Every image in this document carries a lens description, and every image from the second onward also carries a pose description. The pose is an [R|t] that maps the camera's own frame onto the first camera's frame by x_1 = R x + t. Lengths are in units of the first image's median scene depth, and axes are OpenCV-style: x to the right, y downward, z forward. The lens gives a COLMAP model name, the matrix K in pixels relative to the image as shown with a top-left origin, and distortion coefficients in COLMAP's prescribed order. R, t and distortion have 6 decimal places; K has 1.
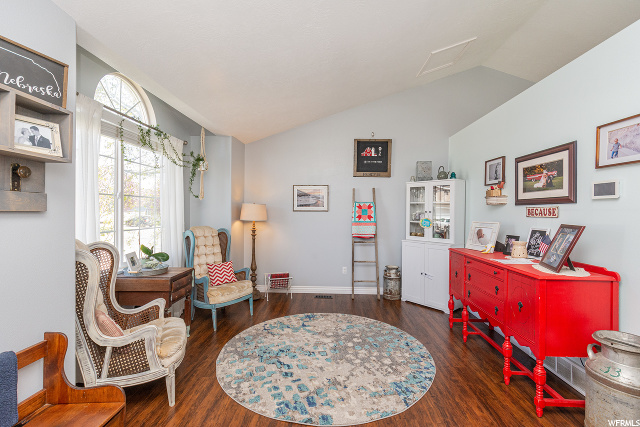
lens RADIAL K [[286.4, 0, 320.1], [0, 286.4, 207.7], [0, 0, 1]] dist [0.000386, -0.000084]
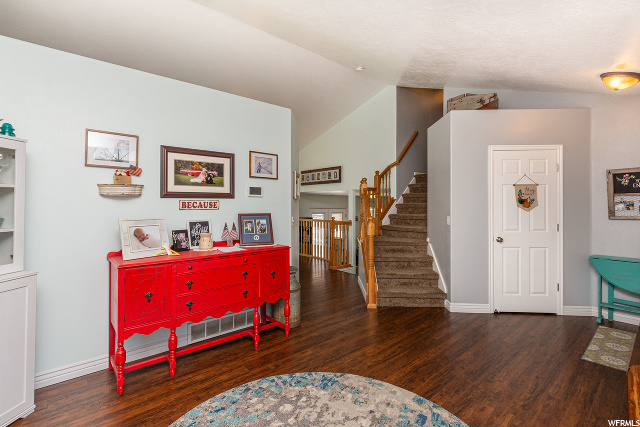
lens RADIAL K [[286.4, 0, 320.1], [0, 286.4, 207.7], [0, 0, 1]] dist [0.000386, -0.000084]
pose [[-0.678080, -0.012007, 0.734890, -0.243575], [-0.012904, 0.999907, 0.004431, 0.009760], [-0.734875, -0.006478, -0.678172, 0.967243]]
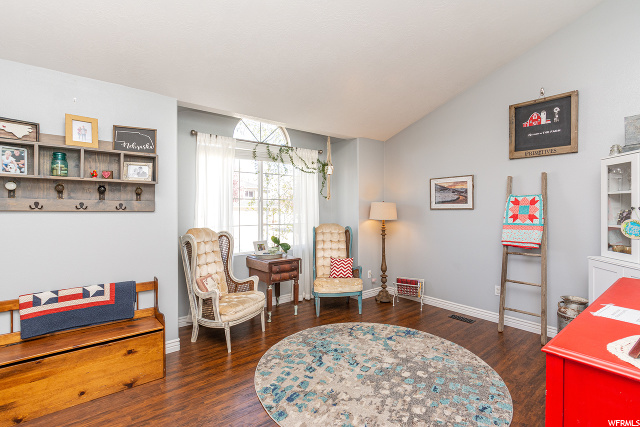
lens RADIAL K [[292.9, 0, 320.0], [0, 292.9, 213.5], [0, 0, 1]] dist [-0.036192, -0.000299]
pose [[0.646116, 0.001069, -0.763238, 0.425897], [0.016458, 0.999747, 0.015333, 0.006260], [0.763062, -0.022469, 0.645935, 0.225964]]
